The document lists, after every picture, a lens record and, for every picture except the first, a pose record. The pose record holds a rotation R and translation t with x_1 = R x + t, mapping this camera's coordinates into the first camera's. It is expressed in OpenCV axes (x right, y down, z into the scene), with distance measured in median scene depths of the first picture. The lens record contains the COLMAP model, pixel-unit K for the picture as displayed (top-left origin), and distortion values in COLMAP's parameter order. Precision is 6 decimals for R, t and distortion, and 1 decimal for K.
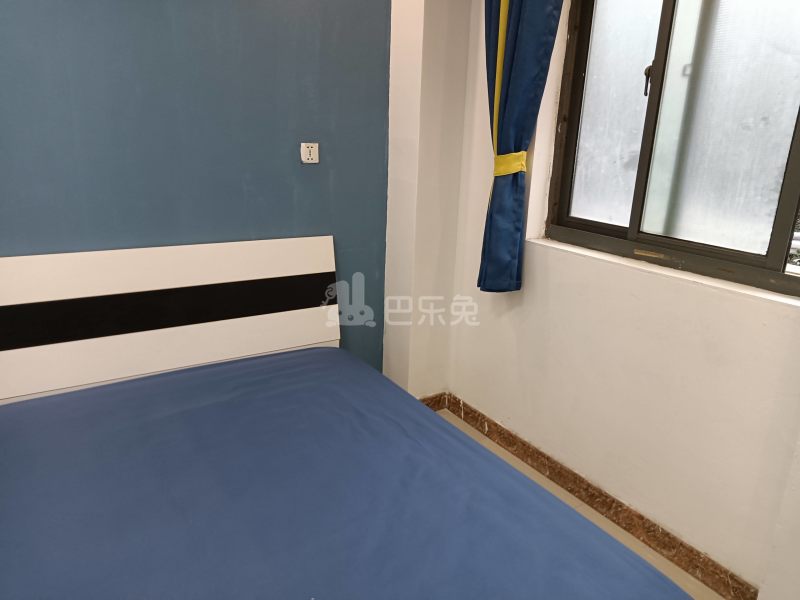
lens RADIAL K [[596.5, 0, 400.0], [0, 596.5, 300.0], [0, 0, 1]] dist [0.003018, -0.000830]
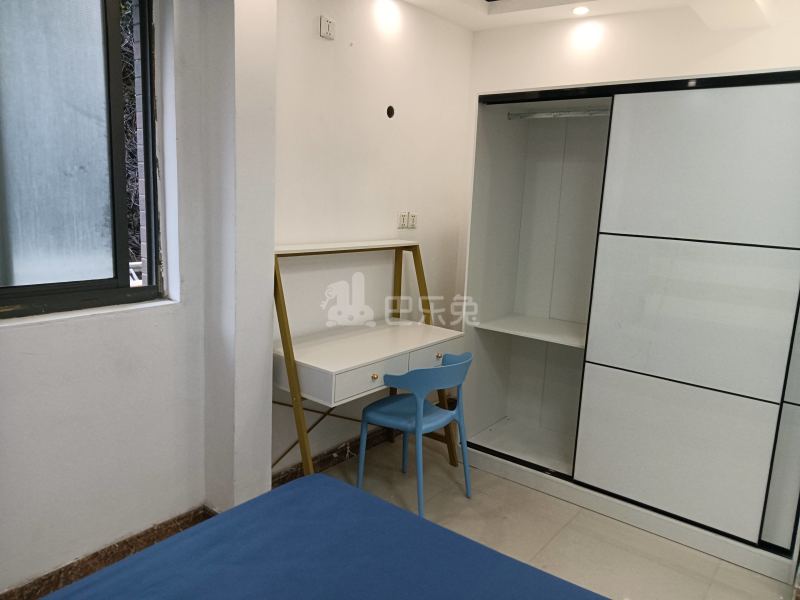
lens RADIAL K [[576.6, 0, 400.8], [0, 576.6, 294.8], [0, 0, 1]] dist [-0.003470, -0.000335]
pose [[-0.336524, -0.205551, 0.918967, -0.534603], [0.215195, 0.933275, 0.287555, -0.200290], [-0.916757, 0.294527, -0.269836, 0.617986]]
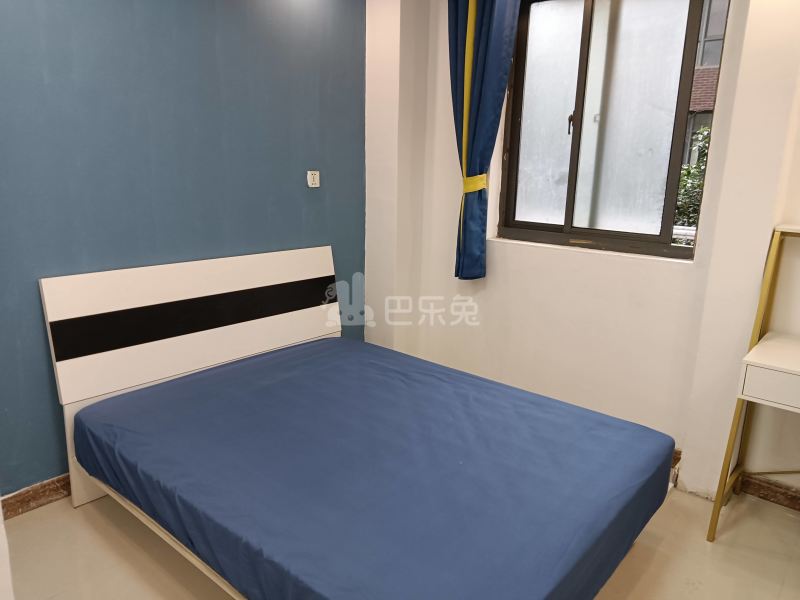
lens RADIAL K [[596.5, 0, 400.0], [0, 596.5, 300.0], [0, 0, 1]] dist [0.003018, -0.000830]
pose [[0.958849, -0.077070, 0.273255, -0.380075], [0.089995, 0.995325, -0.035065, 0.069827], [-0.269275, 0.058213, 0.961302, -0.249514]]
